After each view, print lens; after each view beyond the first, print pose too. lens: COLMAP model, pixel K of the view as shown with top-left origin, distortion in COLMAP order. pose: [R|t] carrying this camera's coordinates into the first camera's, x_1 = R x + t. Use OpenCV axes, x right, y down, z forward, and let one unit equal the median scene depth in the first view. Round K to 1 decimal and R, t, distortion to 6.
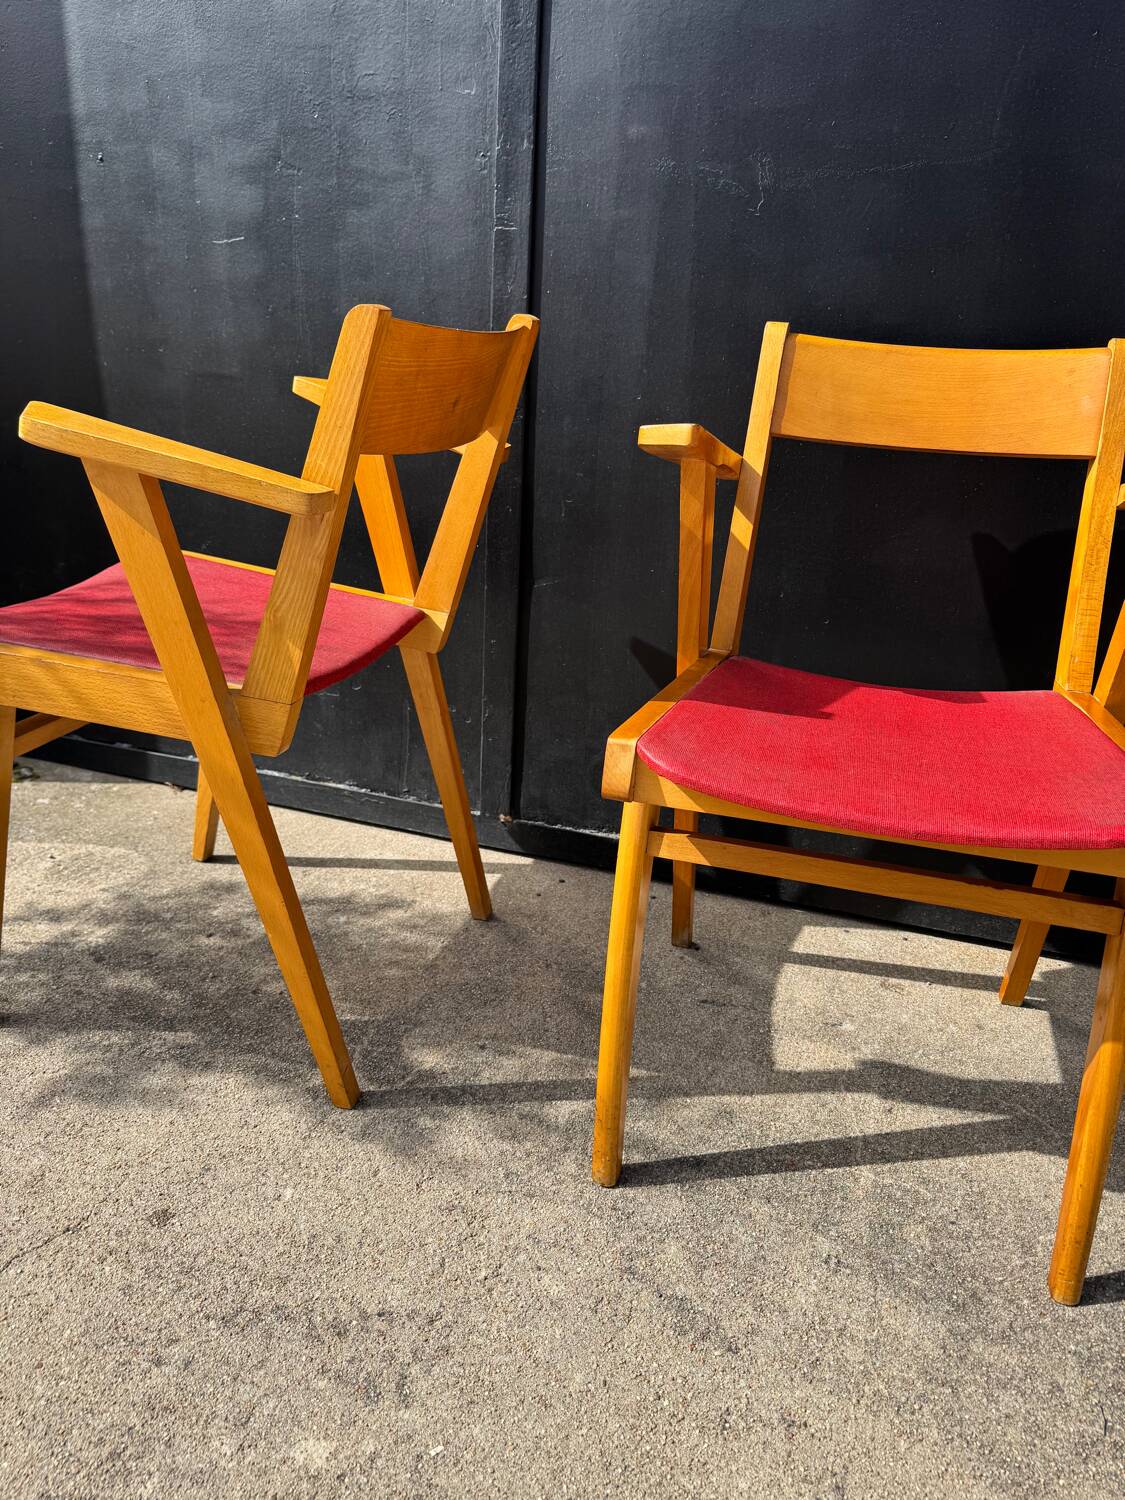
lens RADIAL K [[1077.9, 0, 564.2], [0, 1077.9, 749.4], [0, 0, 1]] dist [0.005097, -0.015163]
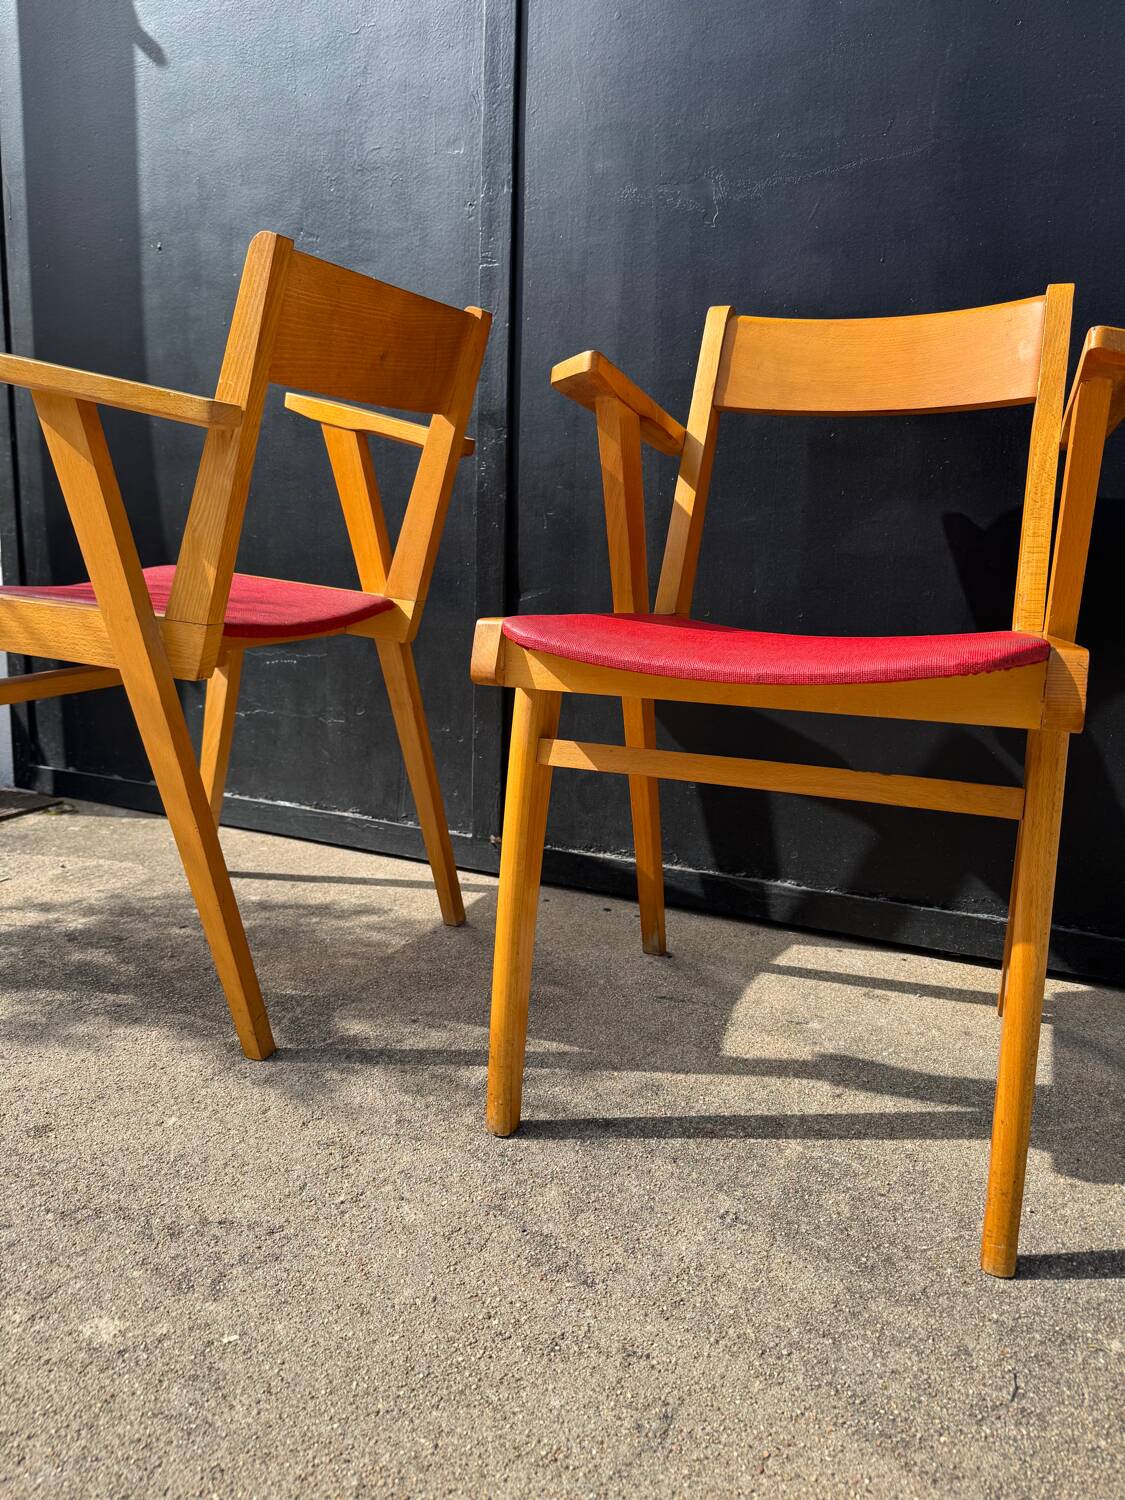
lens RADIAL K [[1077.9, 0, 550.7], [0, 1077.9, 750.4], [0, 0, 1]] dist [0.005097, -0.015163]
pose [[0.989807, 0.003009, -0.142381, 0.186663], [-0.027360, 0.985171, -0.169378, 0.205469], [0.139760, 0.171547, 0.975212, 0.041579]]
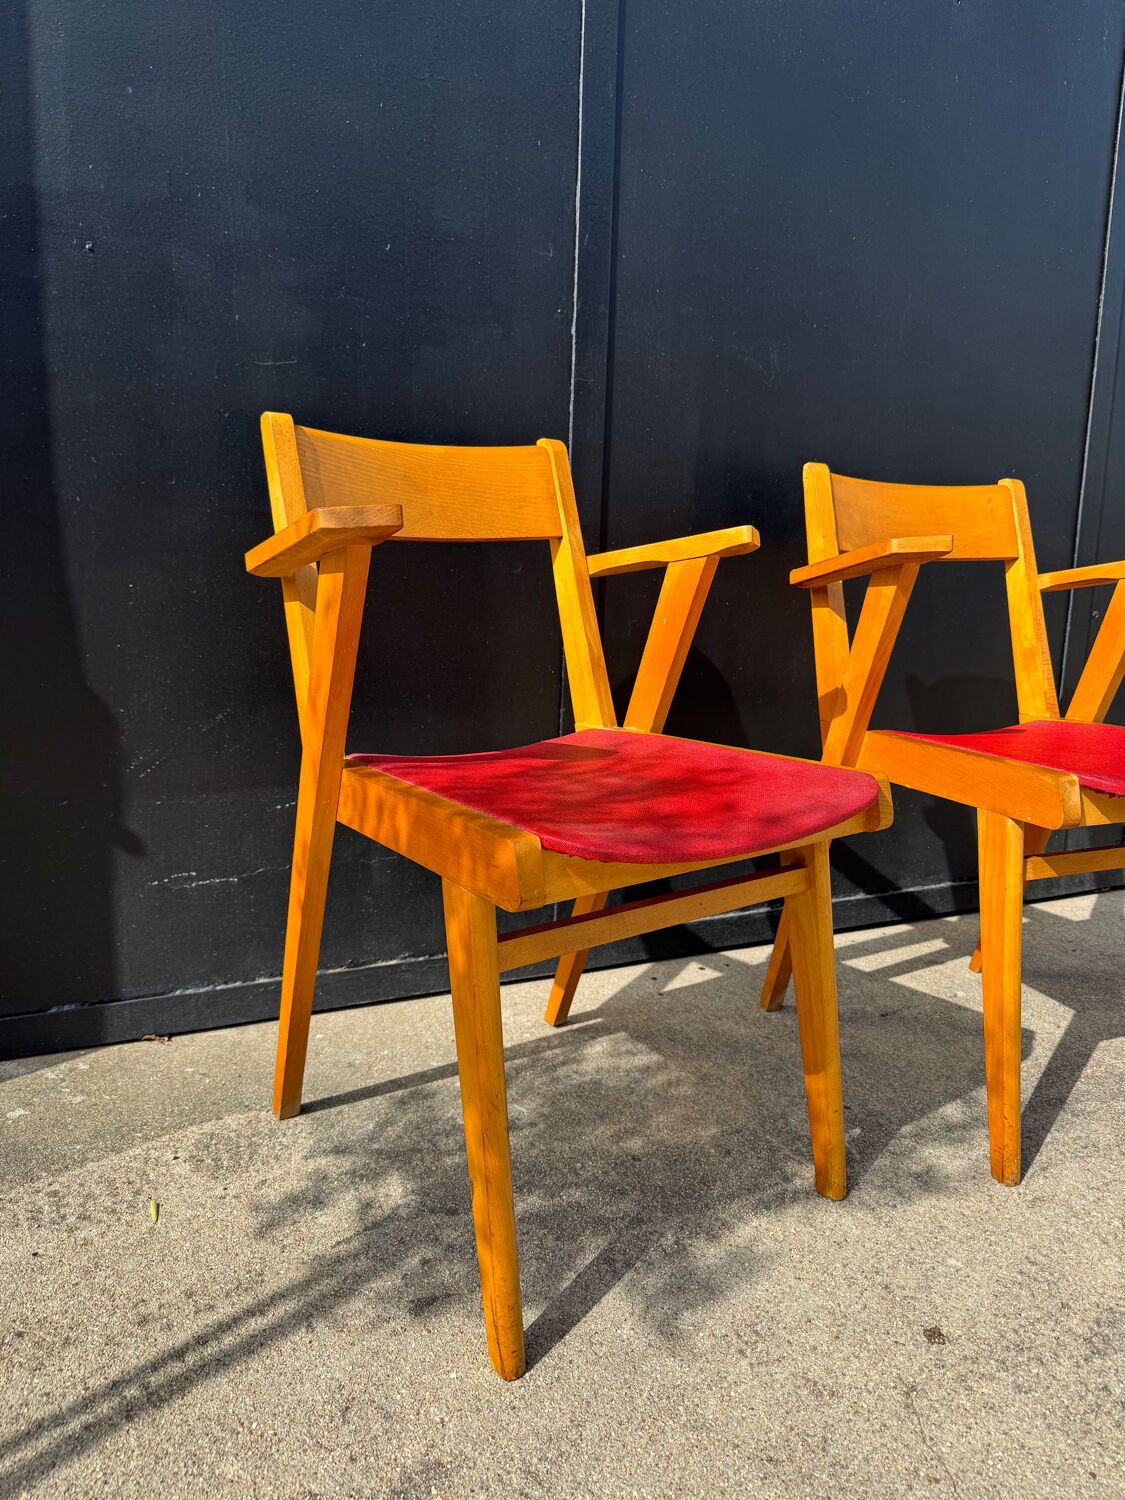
lens RADIAL K [[1077.9, 0, 559.5], [0, 1077.9, 742.8], [0, 0, 1]] dist [0.005097, -0.015163]
pose [[0.717142, -0.147889, 0.681055, -0.994428], [0.241495, 0.969414, -0.043785, -0.099896], [-0.653749, 0.195871, 0.730922, 0.340987]]
